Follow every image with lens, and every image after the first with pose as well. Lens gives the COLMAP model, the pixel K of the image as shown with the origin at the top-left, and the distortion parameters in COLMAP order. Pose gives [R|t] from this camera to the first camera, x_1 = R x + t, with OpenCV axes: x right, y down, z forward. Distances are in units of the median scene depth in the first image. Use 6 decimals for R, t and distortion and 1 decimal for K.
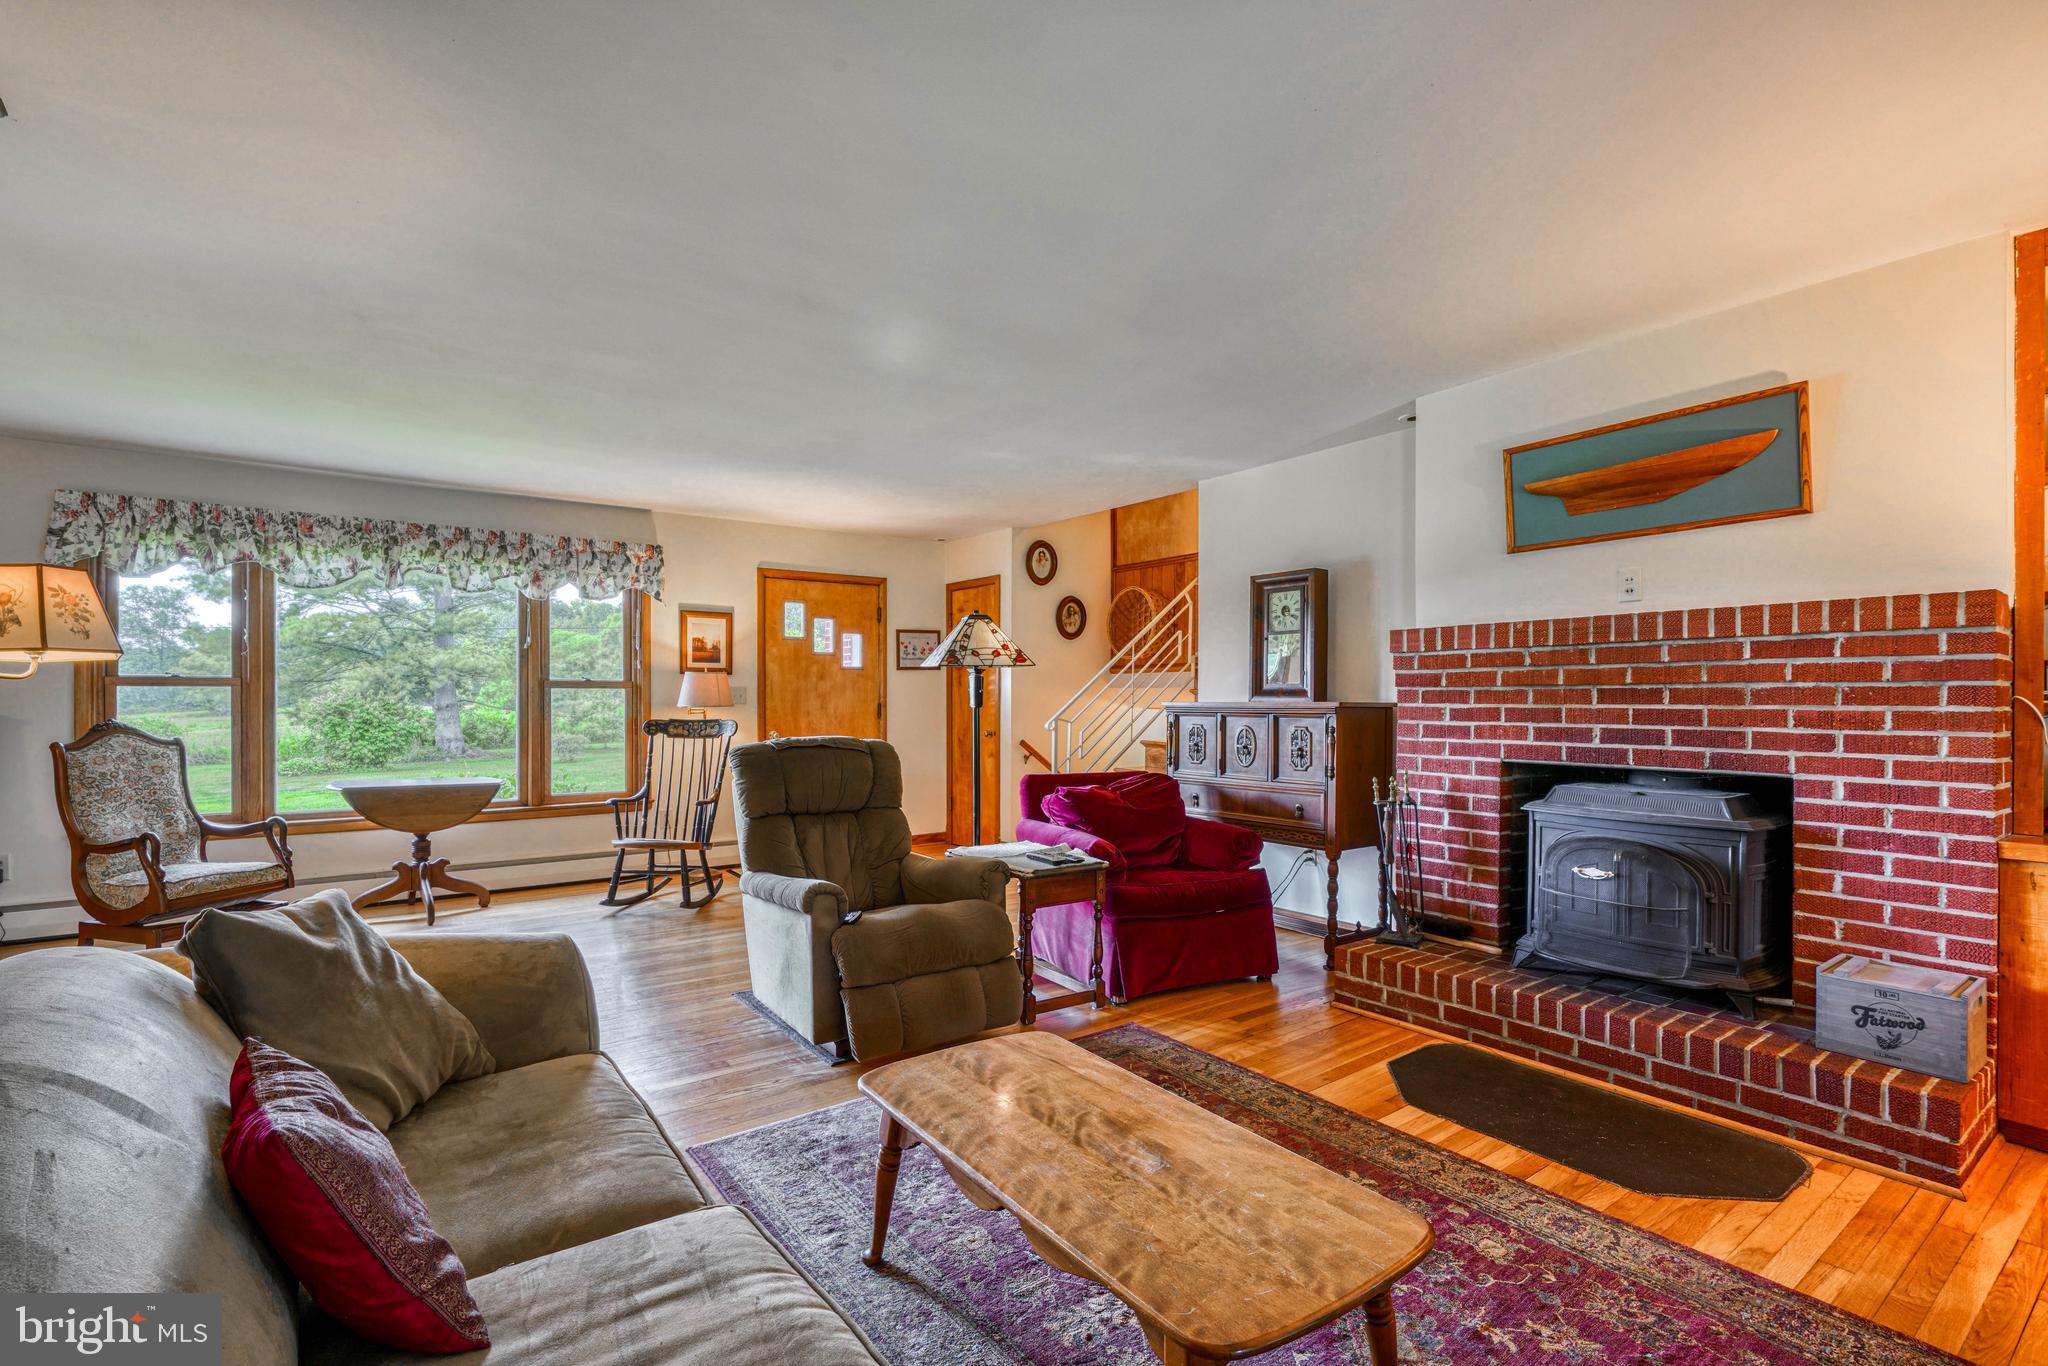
lens RADIAL K [[928.6, 0, 1020.6], [0, 928.6, 691.7], [0, 0, 1]] dist [-0.003986, 0.000582]
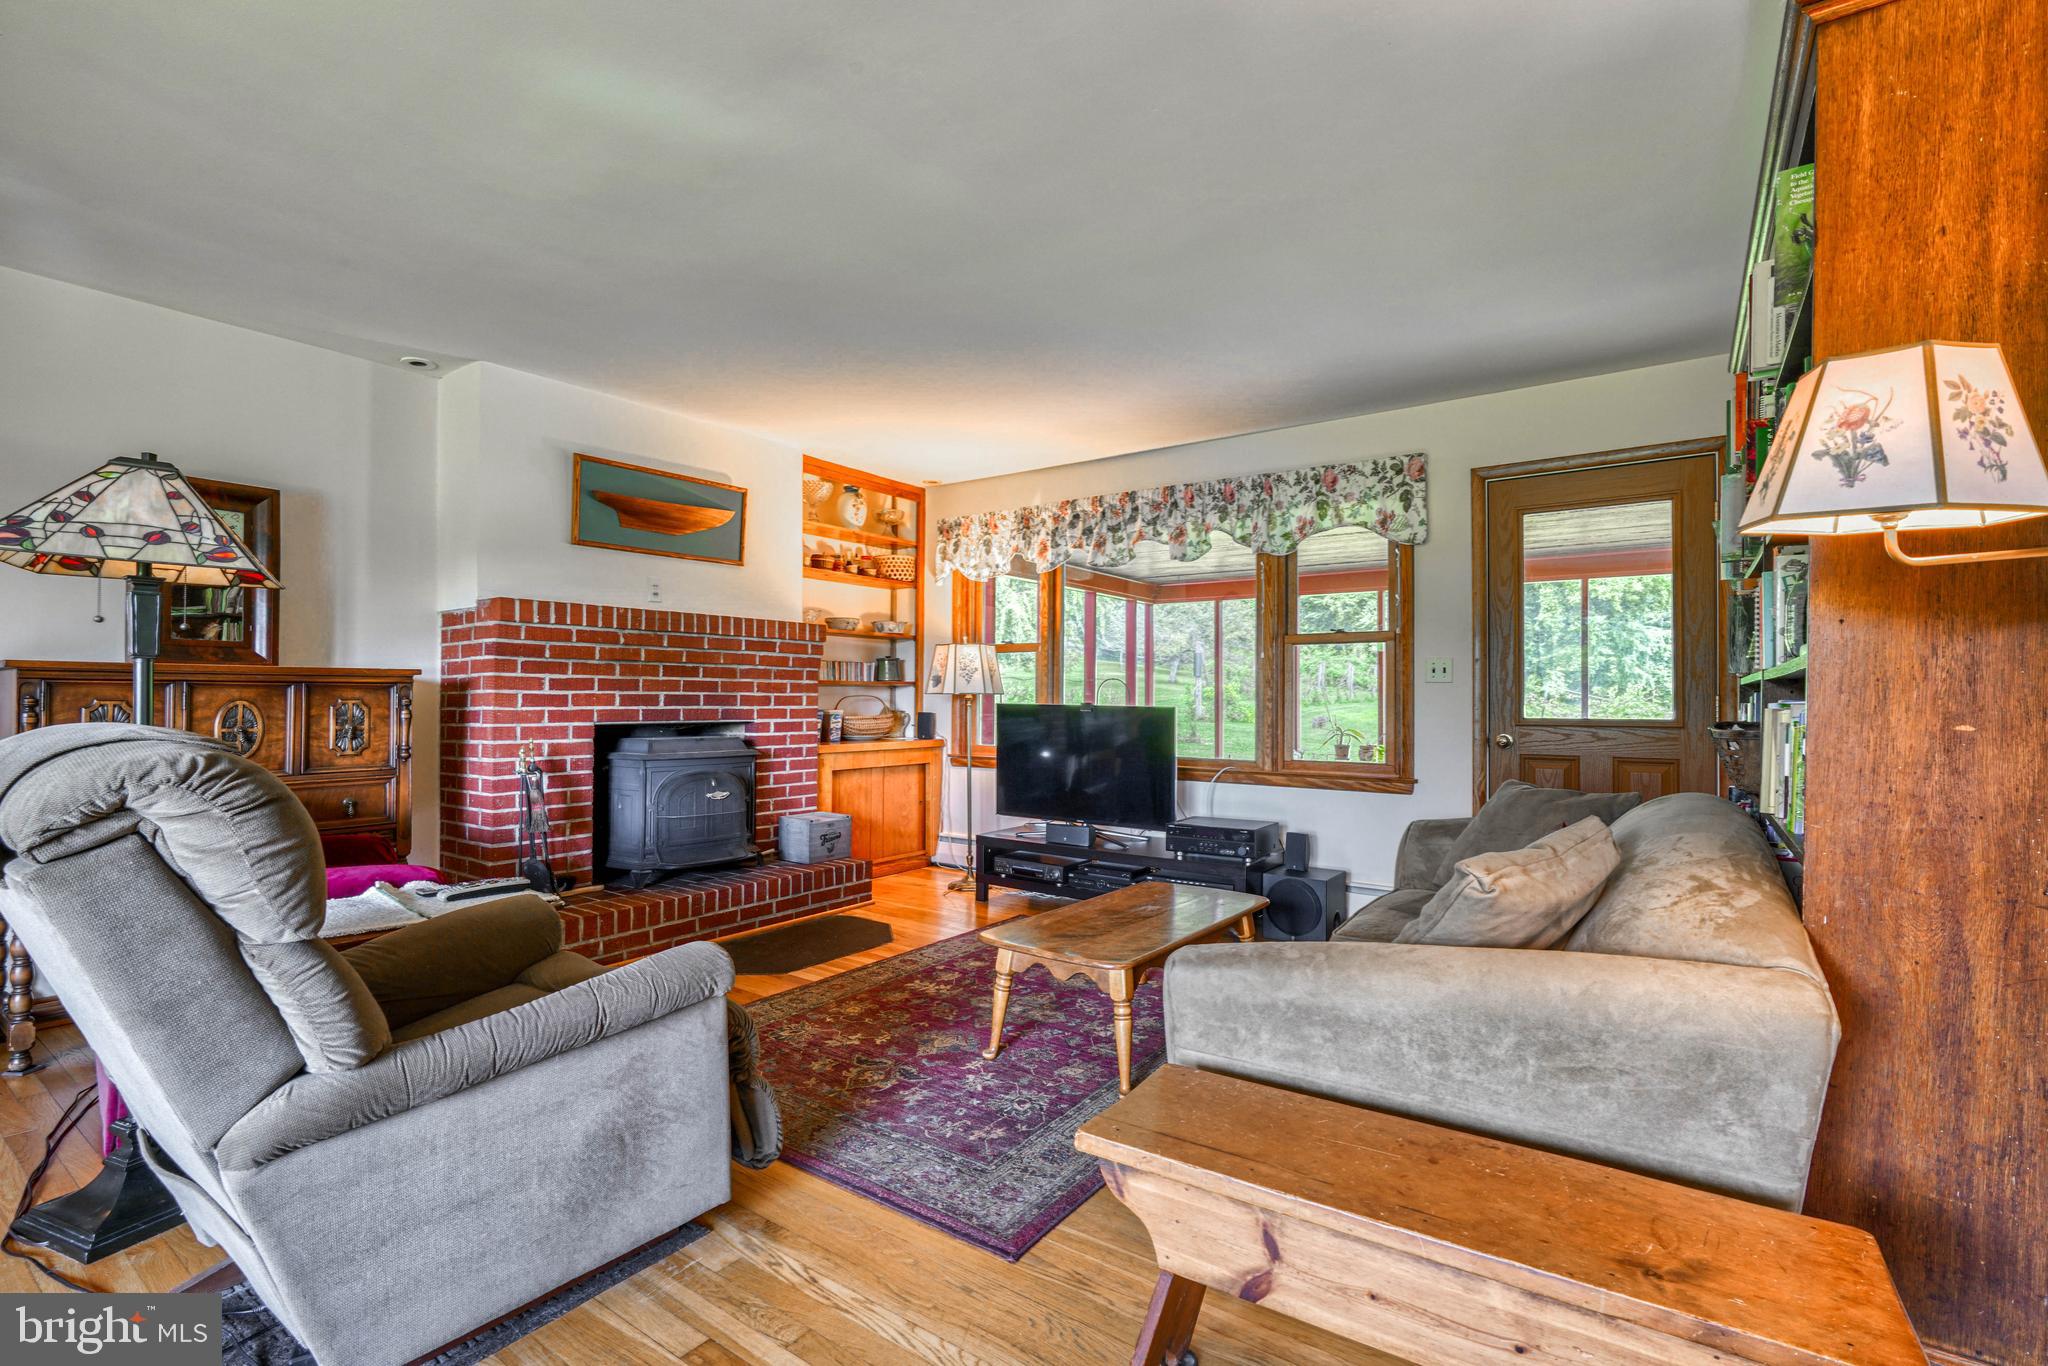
lens RADIAL K [[918.0, 0, 1004.3], [0, 918.0, 685.0], [0, 0, 1]] dist [-0.001875, 0.000250]
pose [[-0.294874, 0.011270, 0.955470, -0.709094], [-0.013319, 0.999785, -0.015903, 0.035991], [-0.955443, -0.017415, -0.294661, 0.826624]]
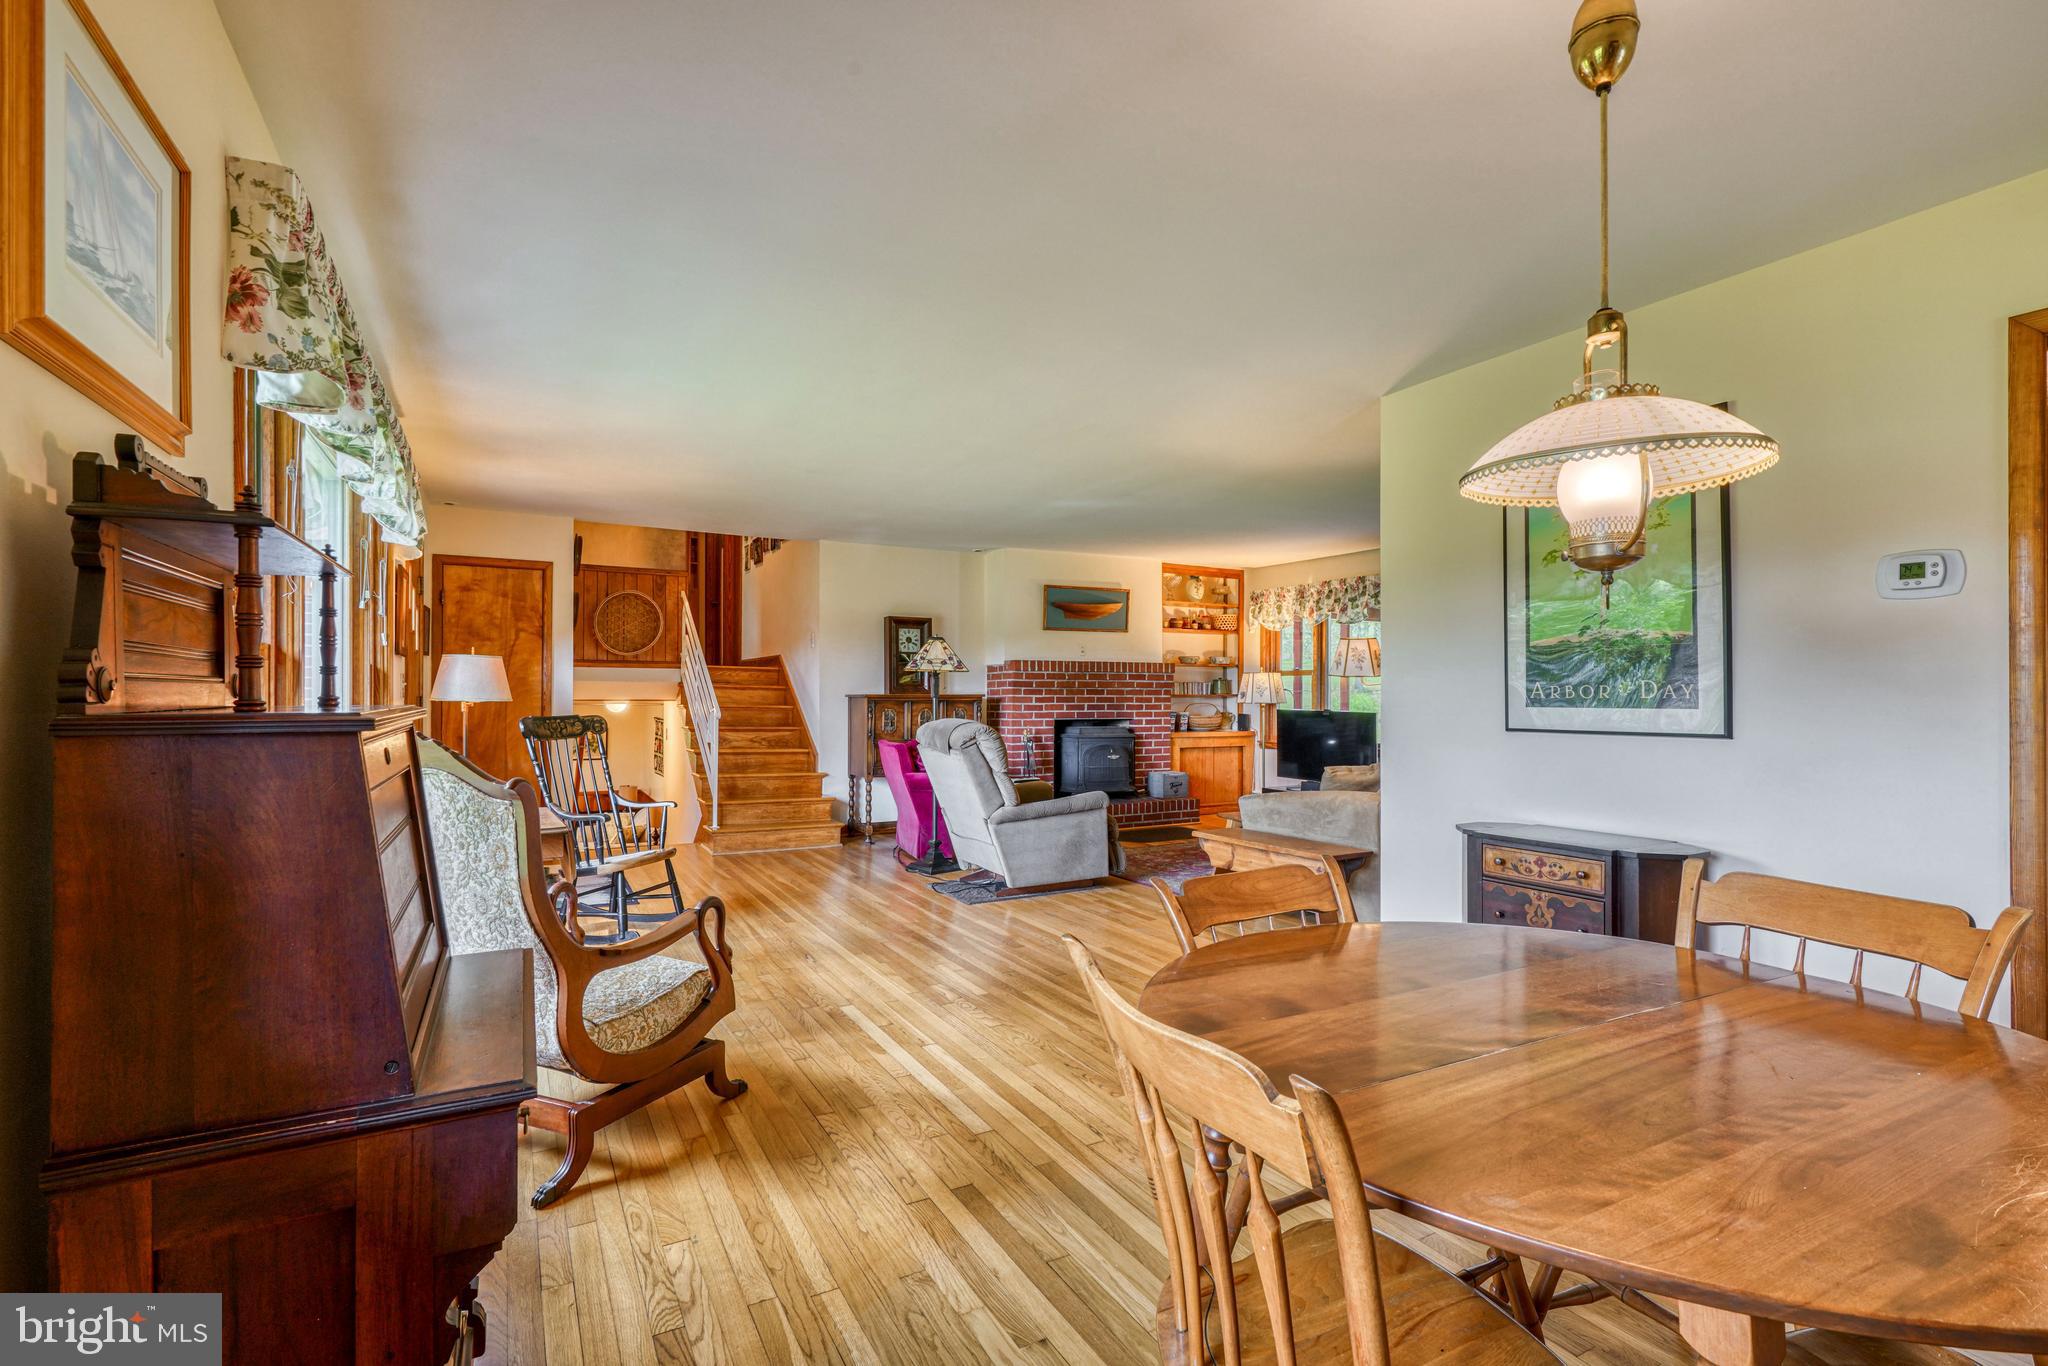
lens RADIAL K [[928.6, 0, 1020.6], [0, 928.6, 691.7], [0, 0, 1]] dist [-0.003986, 0.000582]
pose [[0.126250, 0.000527, 0.991998, -1.765272], [-0.012044, 0.999927, 0.001002, 0.003334], [-0.991925, -0.012074, 0.126247, 0.769198]]
